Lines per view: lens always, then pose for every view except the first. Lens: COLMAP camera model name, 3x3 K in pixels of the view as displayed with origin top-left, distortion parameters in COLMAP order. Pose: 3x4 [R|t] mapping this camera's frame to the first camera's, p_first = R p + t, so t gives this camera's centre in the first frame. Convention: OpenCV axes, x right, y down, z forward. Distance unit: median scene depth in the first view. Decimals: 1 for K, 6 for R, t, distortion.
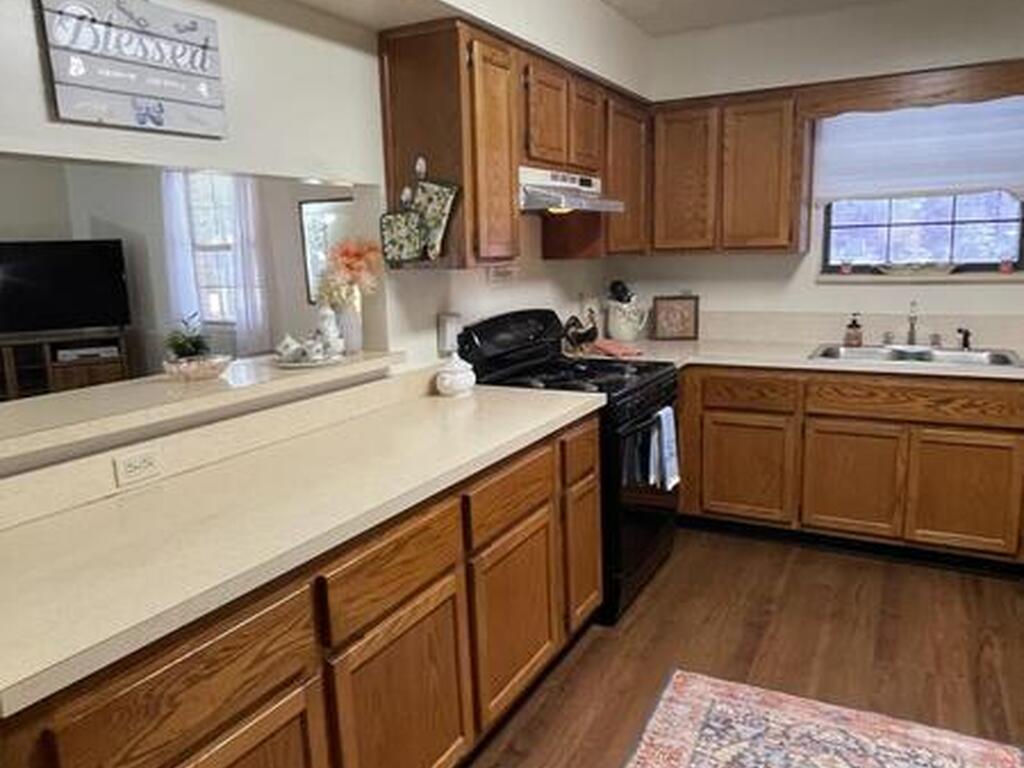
lens RADIAL K [[734.1, 0, 511.2], [0, 734.1, 380.2], [0, 0, 1]] dist [0.021952, -0.040196]
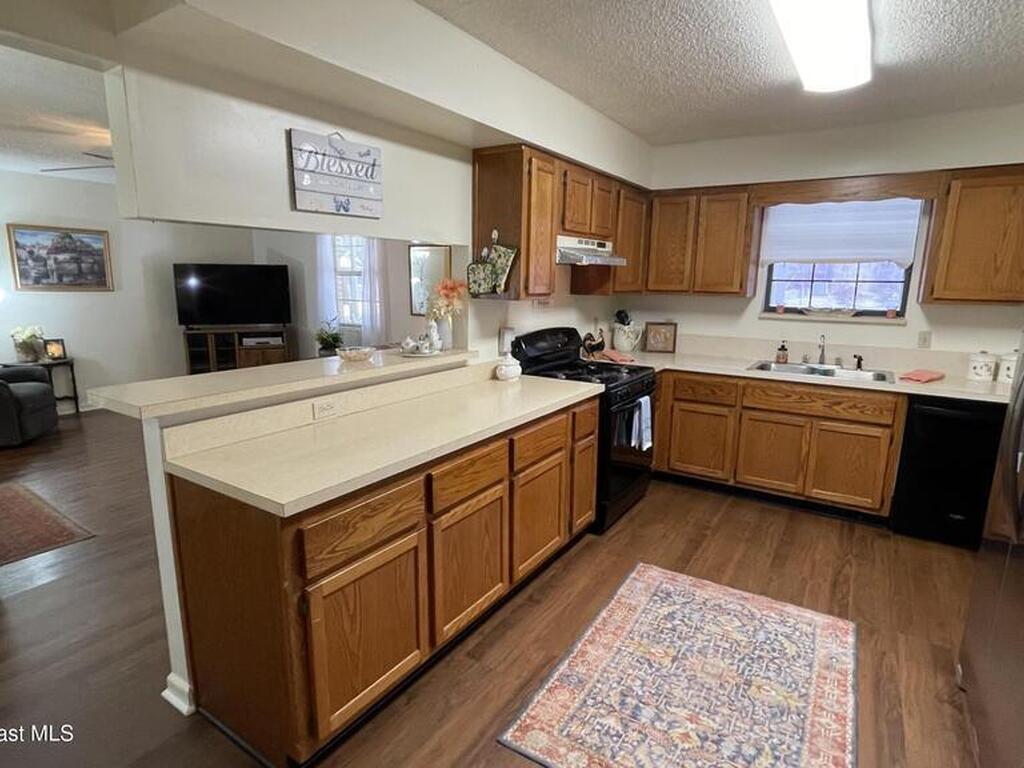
lens RADIAL K [[550.1, 0, 509.6], [0, 550.1, 383.9], [0, 0, 1]] dist [-0.003785, -0.000867]
pose [[0.996077, 0.056093, -0.068444, 0.006903], [-0.055117, 0.998351, 0.016072, 0.008403], [0.069232, -0.012237, 0.997526, -0.151509]]
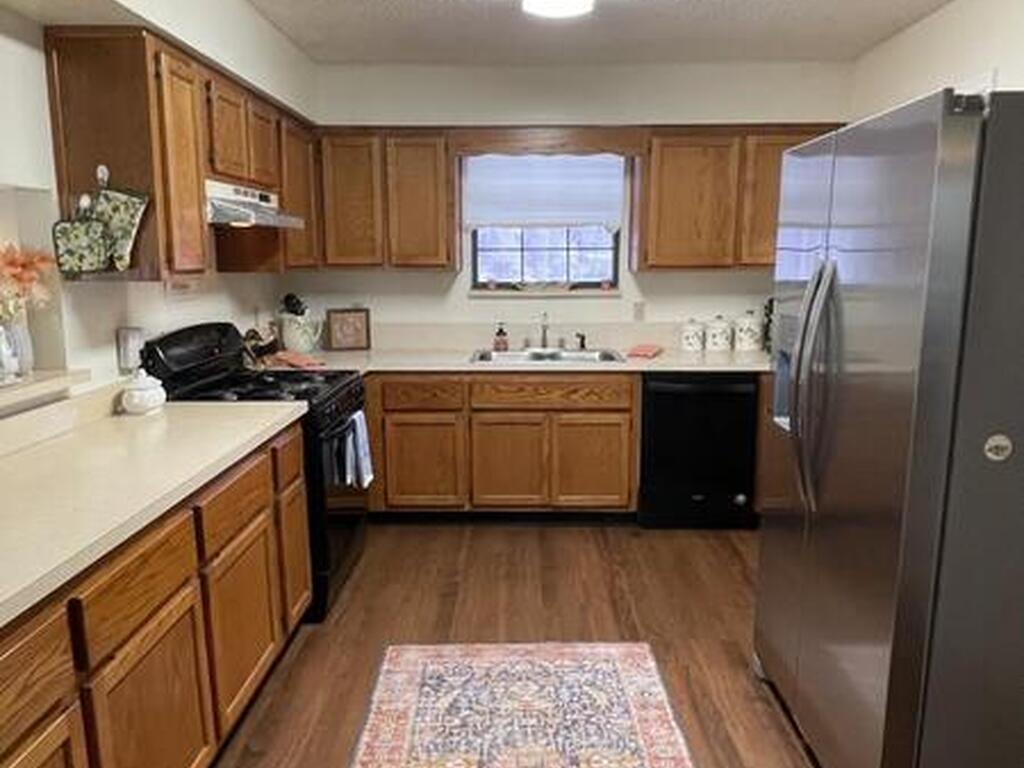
lens RADIAL K [[734.1, 0, 511.2], [0, 734.1, 380.2], [0, 0, 1]] dist [0.021952, -0.040196]
pose [[0.884090, -0.050221, 0.464611, -0.089047], [0.058561, 0.998278, -0.003527, 0.008133], [-0.463634, 0.030326, 0.885508, -0.063003]]
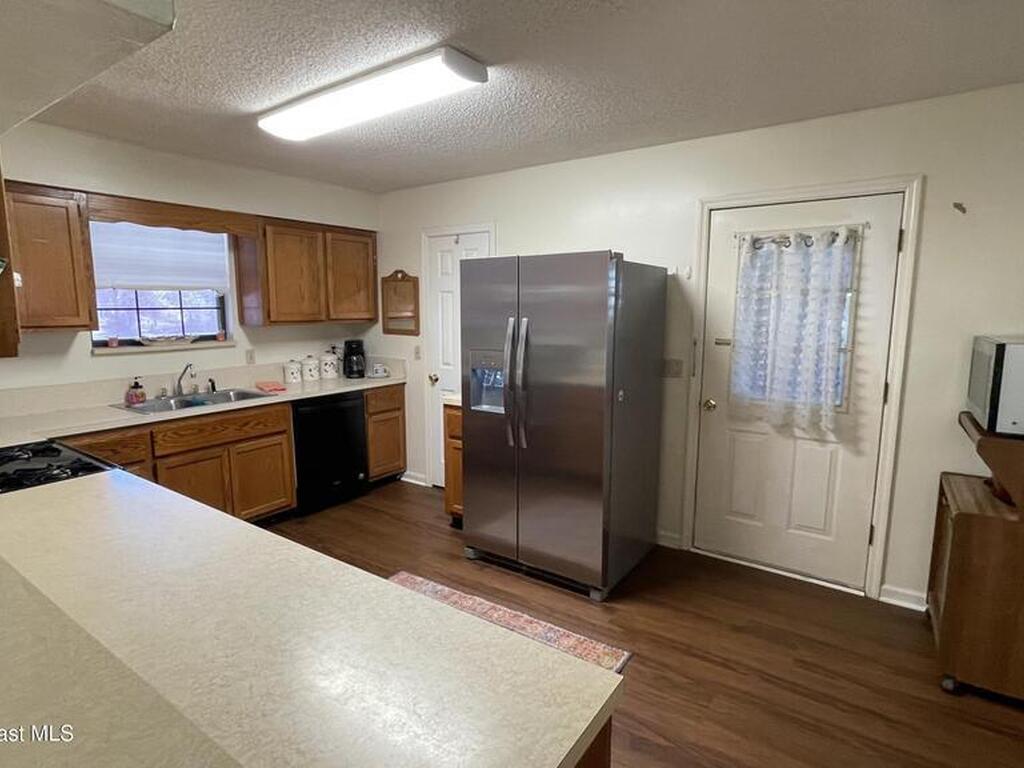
lens RADIAL K [[550.2, 0, 510.4], [0, 550.2, 384.1], [0, 0, 1]] dist [0.013881, -0.026672]
pose [[0.104461, -0.111369, 0.988274, -0.500916], [0.173724, 0.980476, 0.092128, -0.065419], [-0.979238, 0.162063, 0.121769, 0.303283]]
